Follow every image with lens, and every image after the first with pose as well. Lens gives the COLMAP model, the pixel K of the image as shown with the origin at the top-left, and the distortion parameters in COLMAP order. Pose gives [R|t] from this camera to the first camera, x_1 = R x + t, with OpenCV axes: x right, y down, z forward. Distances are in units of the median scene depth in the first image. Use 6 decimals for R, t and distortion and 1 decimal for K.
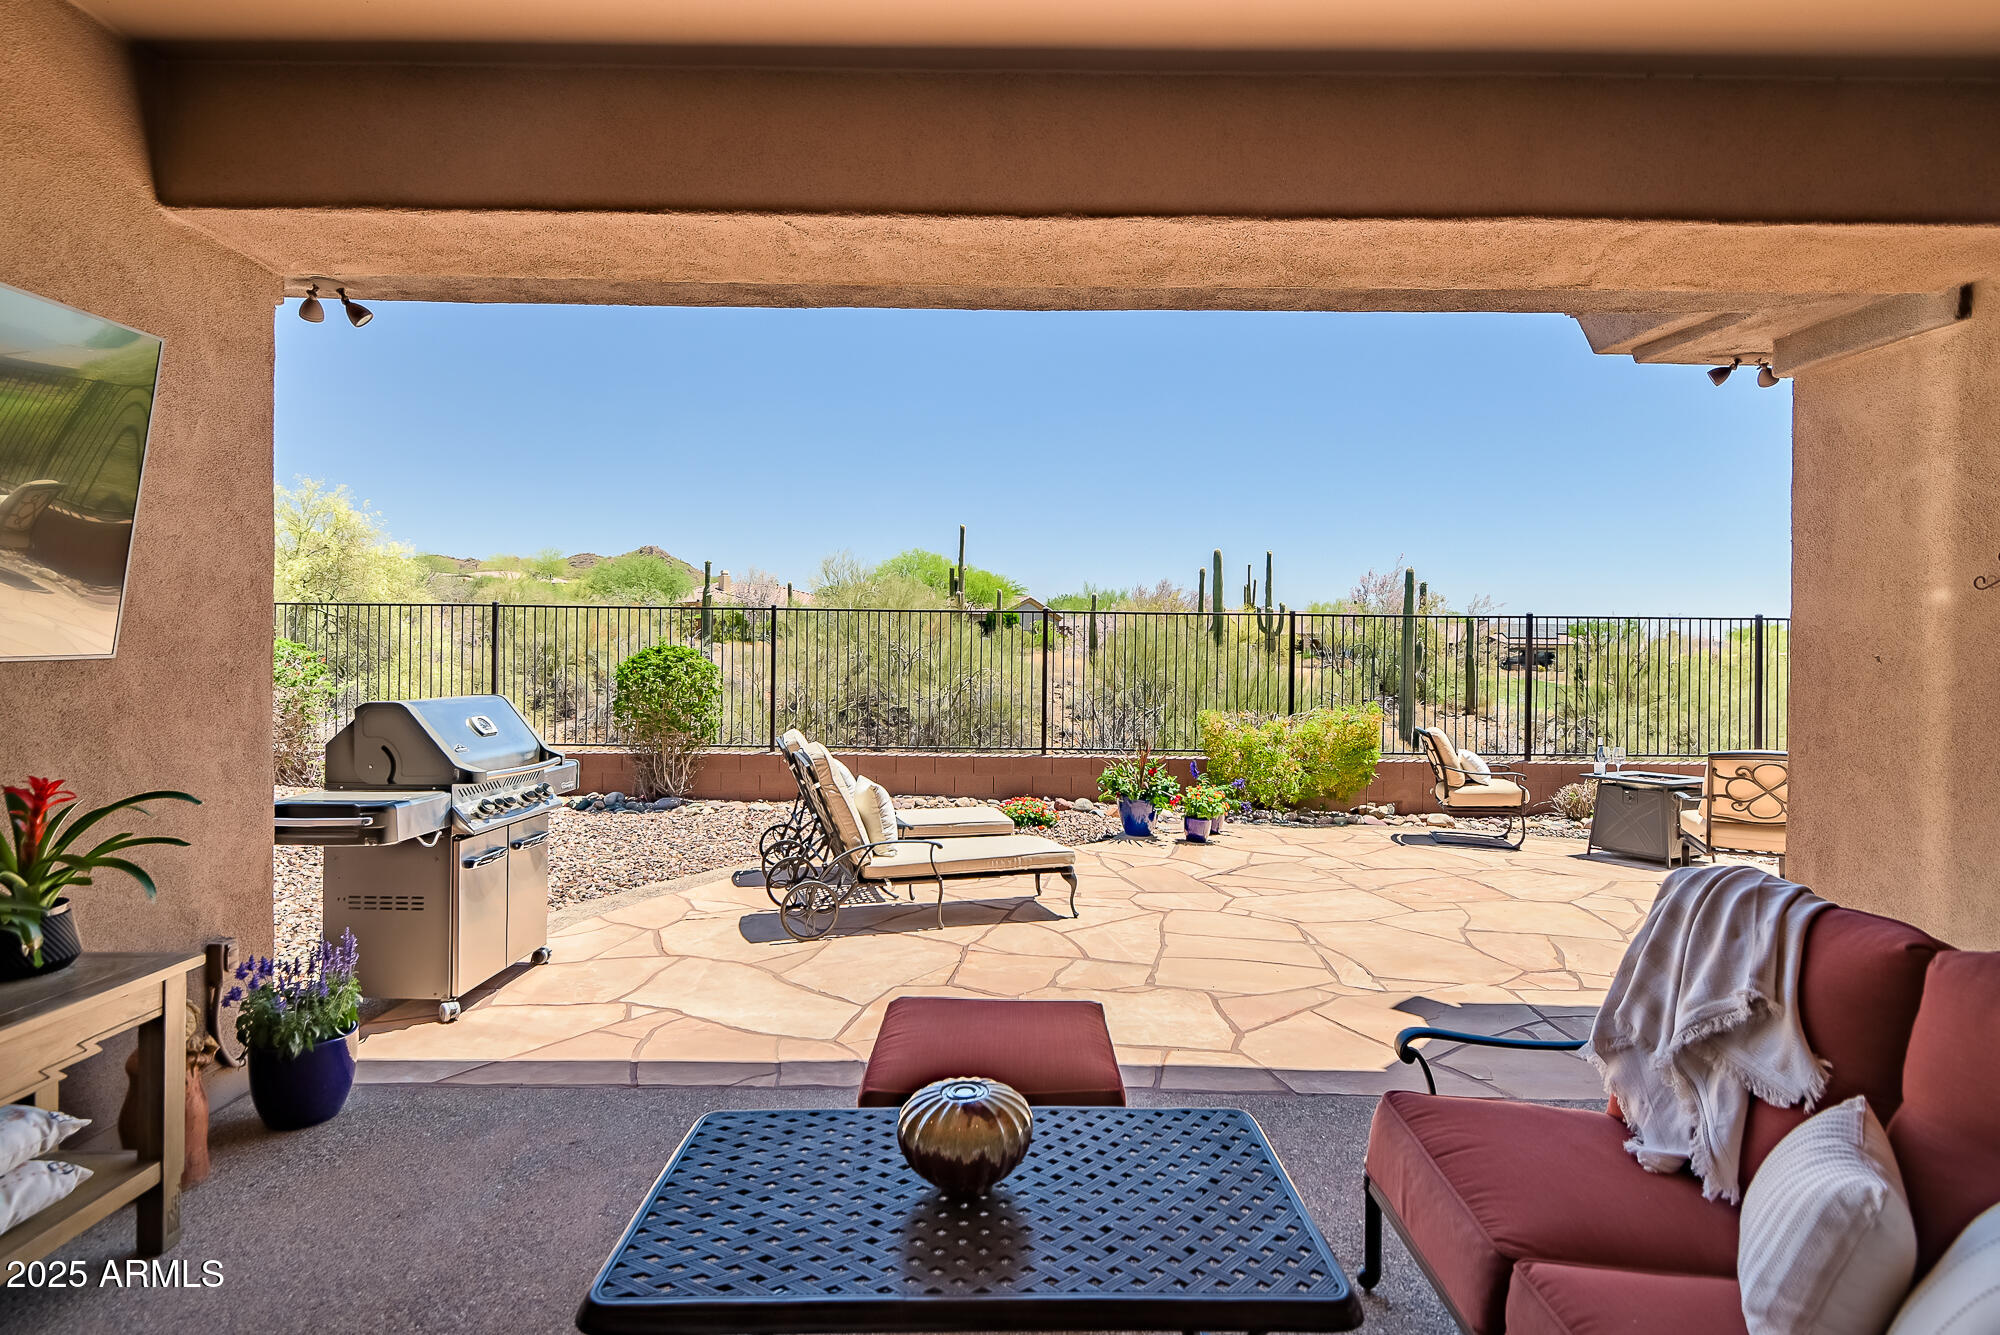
lens RADIAL K [[1000.4, 0, 1001.8], [0, 1000.4, 650.6], [0, 0, 1]] dist [0.013567, -0.022299]
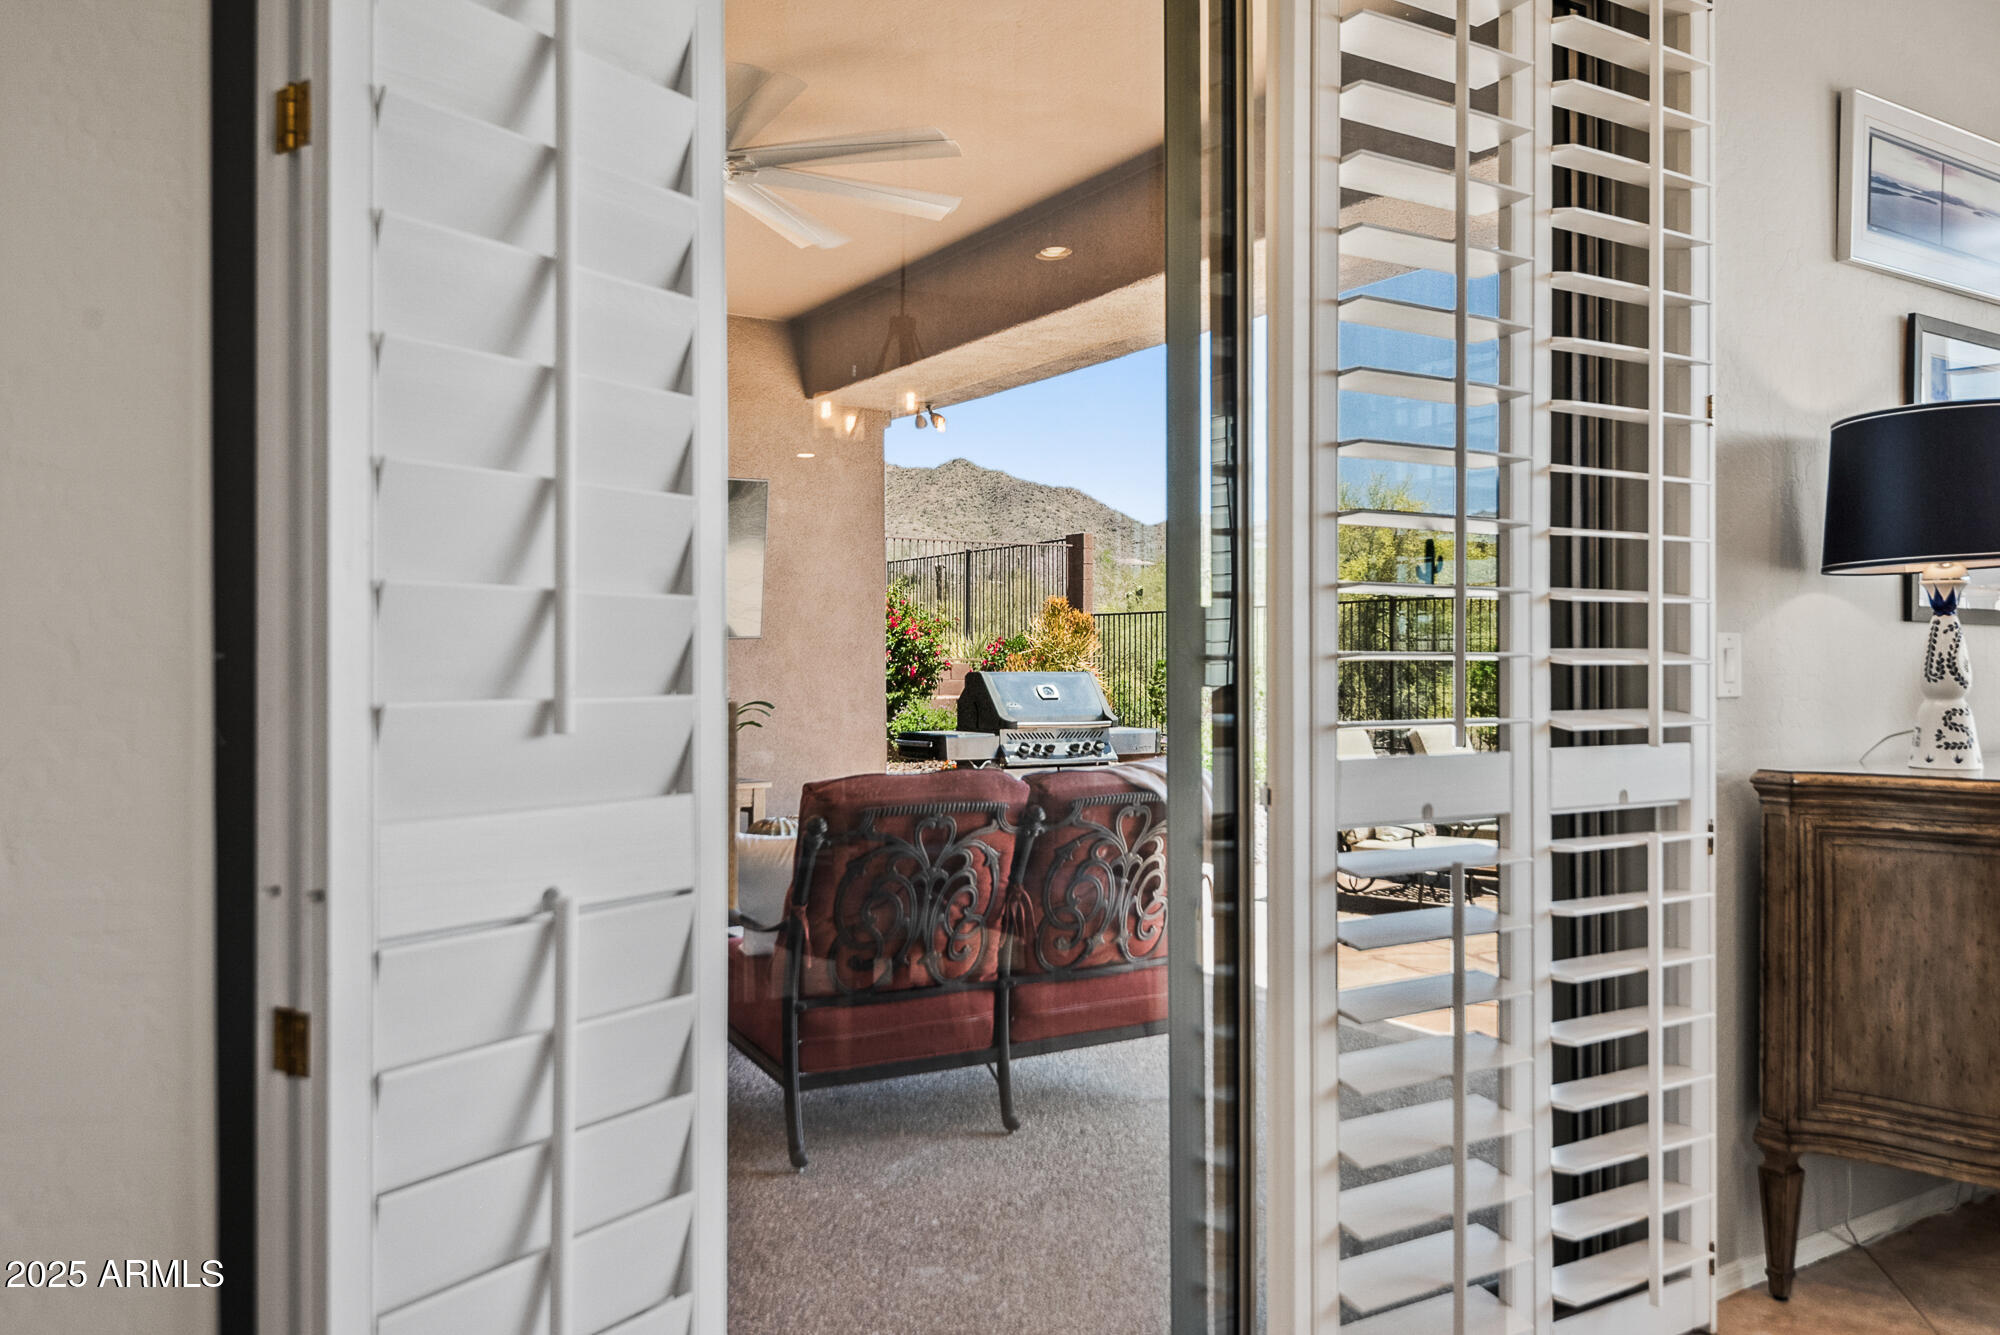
lens RADIAL K [[1573.6, 0, 1005.4], [0, 1573.6, 650.0], [0, 0, 1]] dist [-0.013836, 0.007284]
pose [[0.524929, -0.020489, -0.850899, 1.192096], [0.008033, 0.999785, -0.019119, 0.055169], [0.851108, 0.003201, 0.524981, -0.149240]]
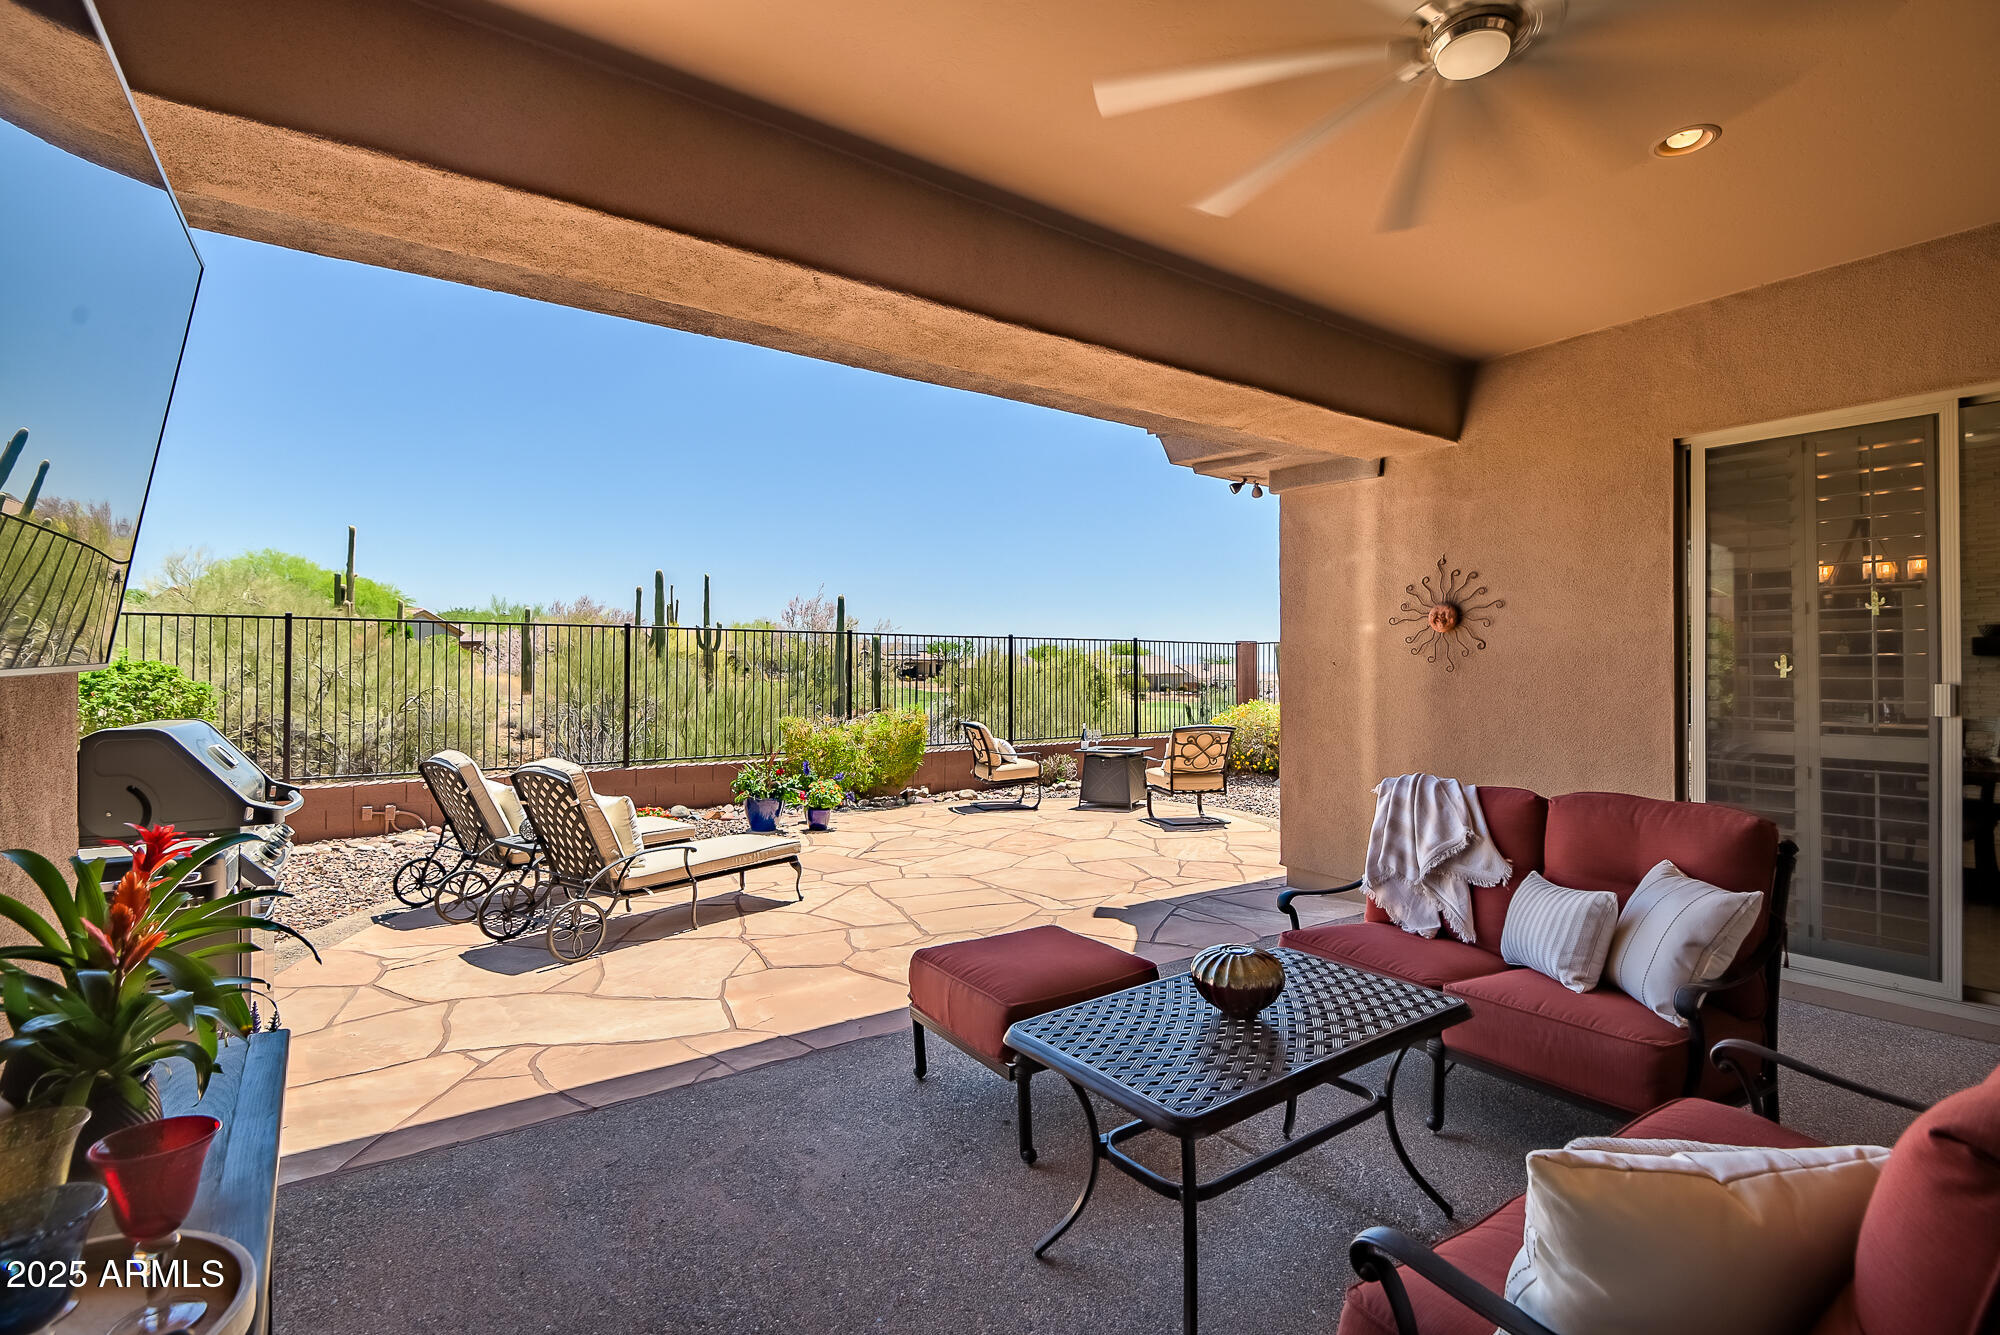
lens RADIAL K [[915.5, 0, 1007.2], [0, 915.5, 655.6], [0, 0, 1]] dist [0.008212, -0.014001]
pose [[0.812469, 0.000026, 0.583004, -0.413119], [0.006732, 0.999933, -0.009426, 0.003867], [-0.582965, 0.011583, 0.812415, 0.030222]]
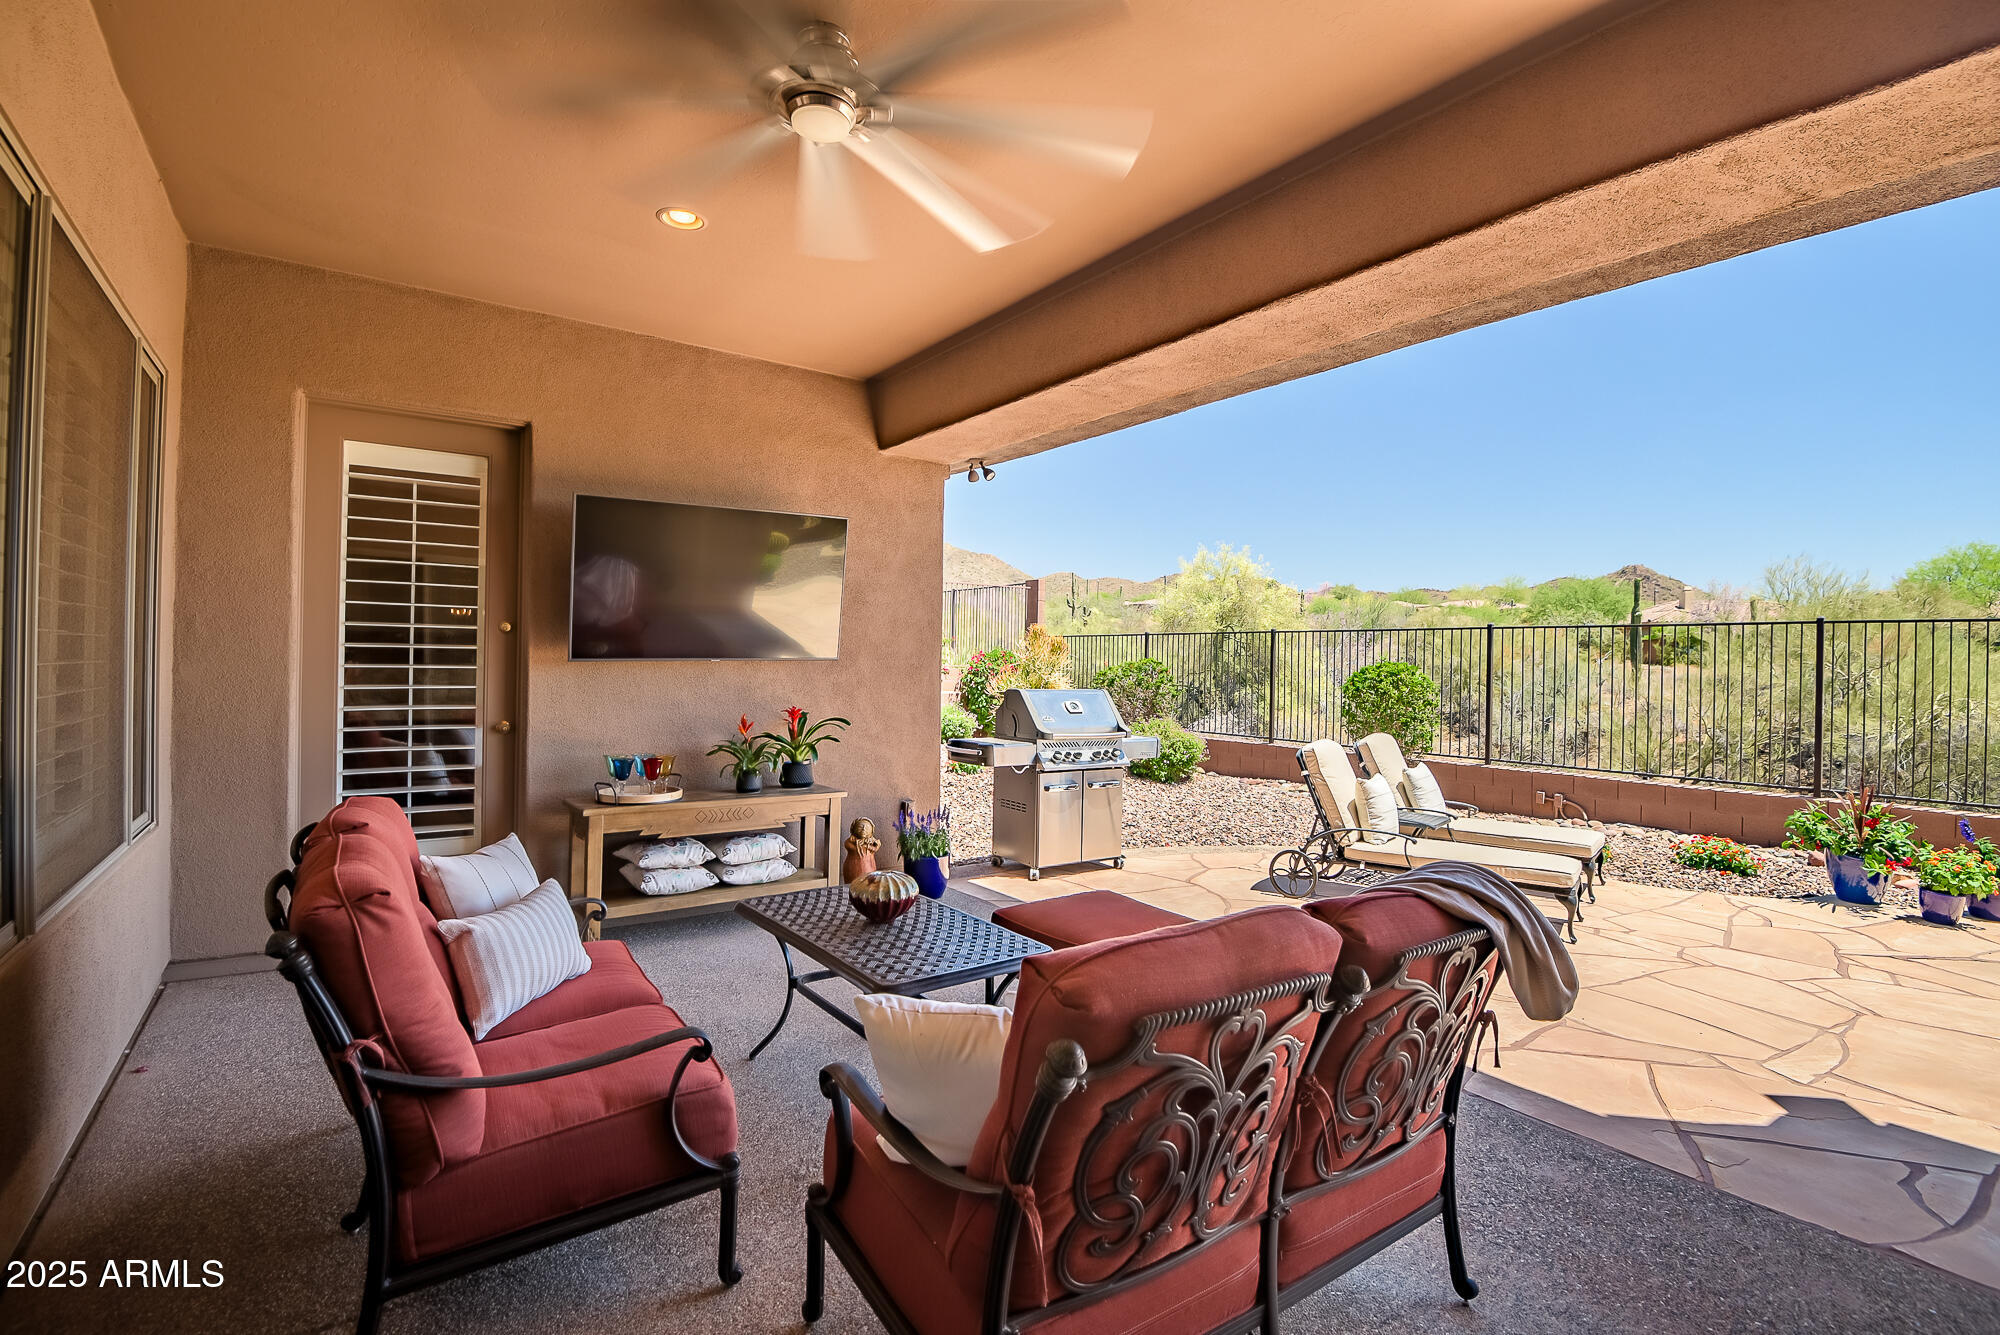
lens RADIAL K [[915.5, 0, 995.5], [0, 915.5, 659.5], [0, 0, 1]] dist [0.008212, -0.014001]
pose [[0.577935, -0.001546, -0.816081, 0.579432], [-0.010647, 0.999899, -0.009434, 0.012993], [0.816013, 0.014141, 0.577861, 0.047358]]
